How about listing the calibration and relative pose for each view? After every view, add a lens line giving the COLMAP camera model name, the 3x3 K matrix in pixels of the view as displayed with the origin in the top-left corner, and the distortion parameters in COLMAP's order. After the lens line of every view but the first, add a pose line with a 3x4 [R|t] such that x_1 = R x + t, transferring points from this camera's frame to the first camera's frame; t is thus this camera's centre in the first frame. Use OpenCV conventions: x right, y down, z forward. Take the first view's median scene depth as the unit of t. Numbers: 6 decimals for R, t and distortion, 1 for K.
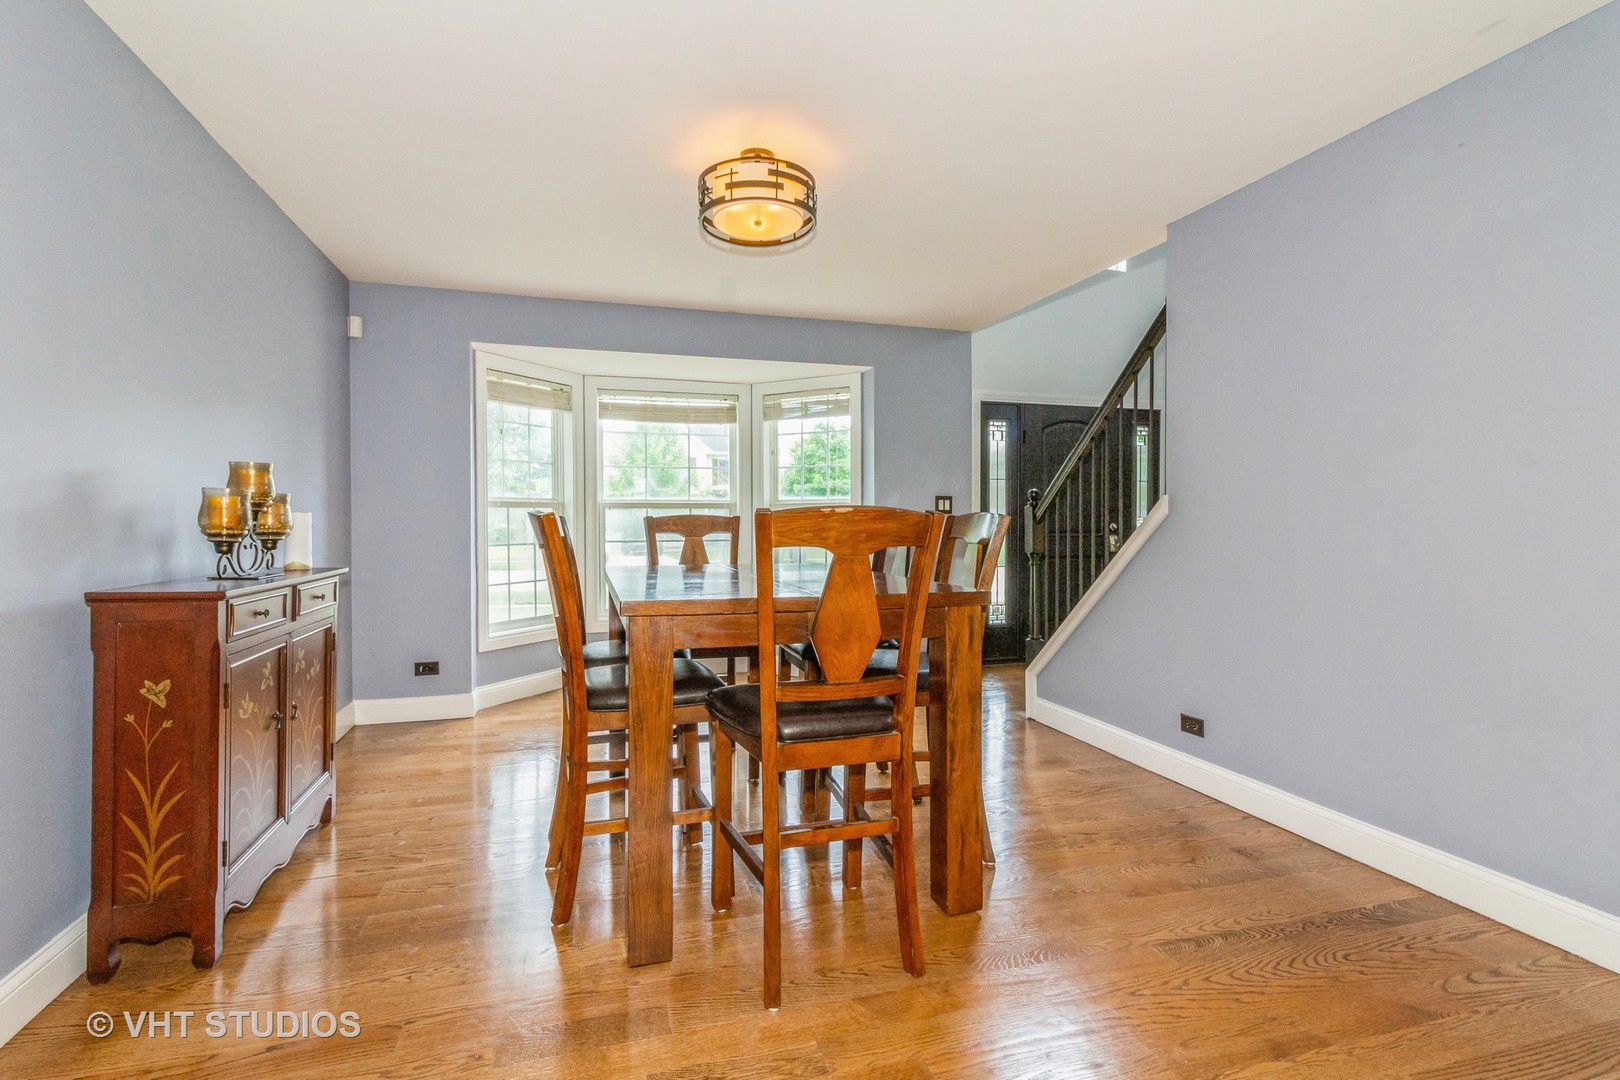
lens RADIAL K [[763.5, 0, 812.0], [0, 763.5, 520.5], [0, 0, 1]] dist [0.022282, 0.000432]
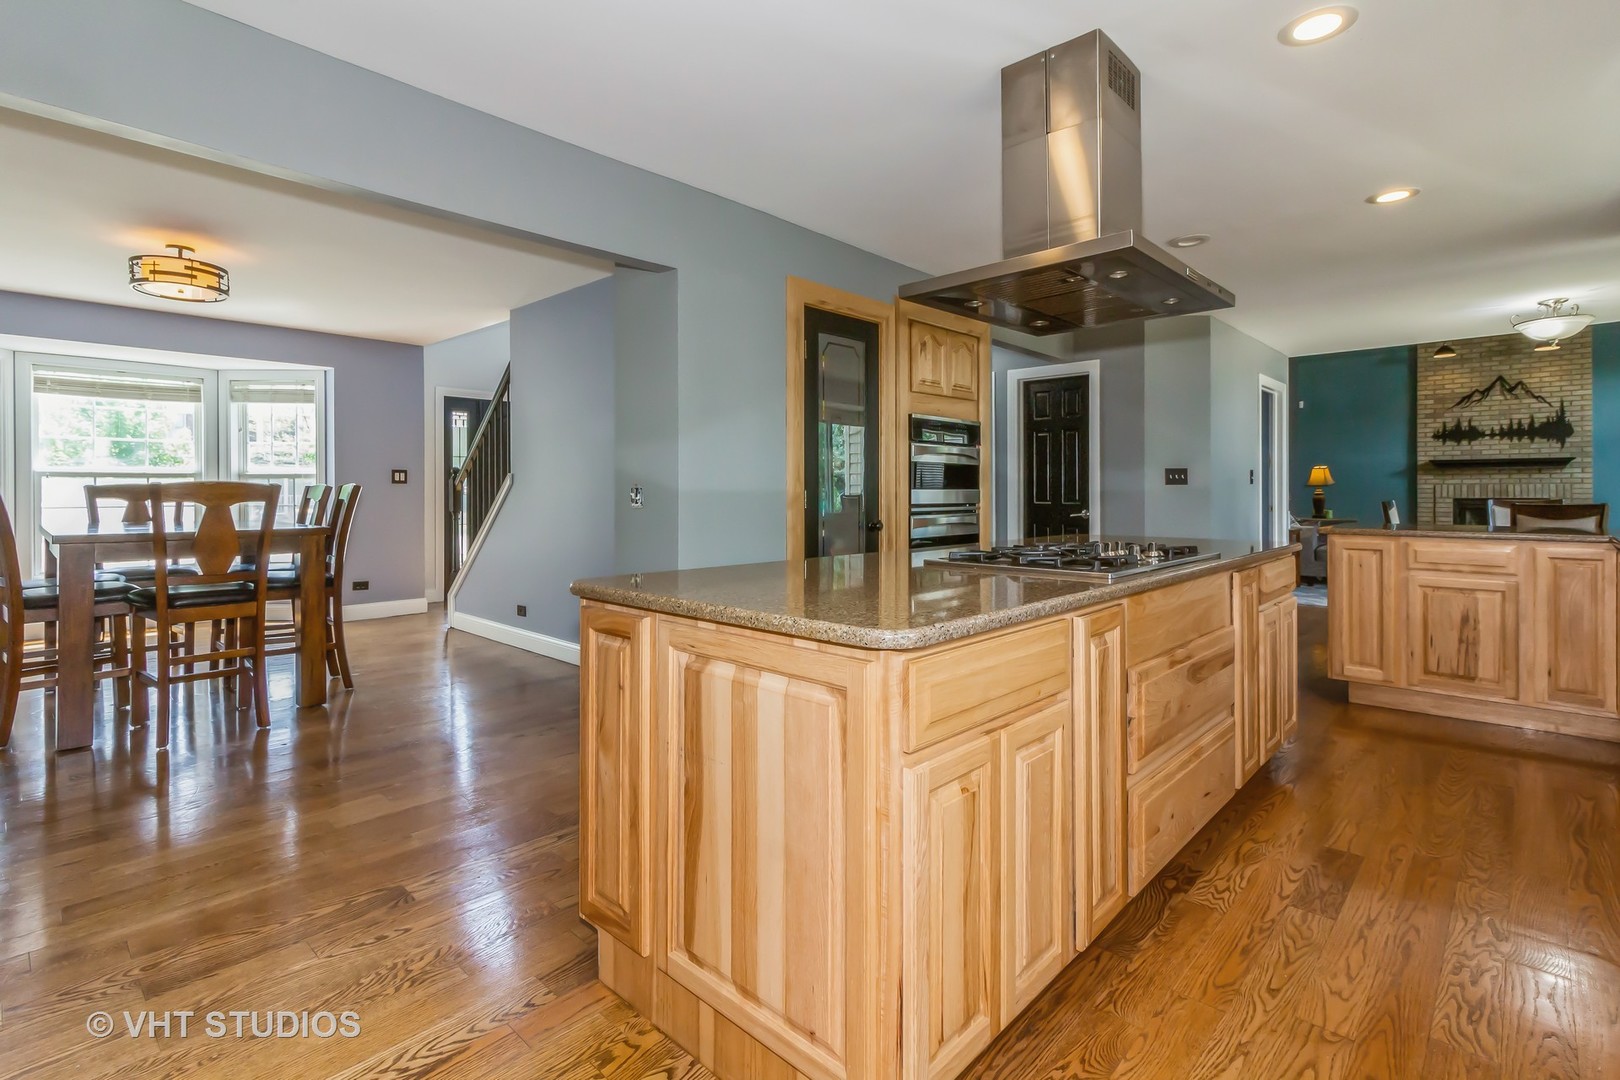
lens RADIAL K [[755.5, 0, 810.3], [0, 755.5, 492.3], [0, 0, 1]] dist [0.003886, 0.000546]
pose [[0.865166, 0.000999, 0.501484, 0.131802], [-0.003935, 0.999981, 0.004796, -0.002609], [-0.501469, -0.006123, 0.865154, -0.476532]]
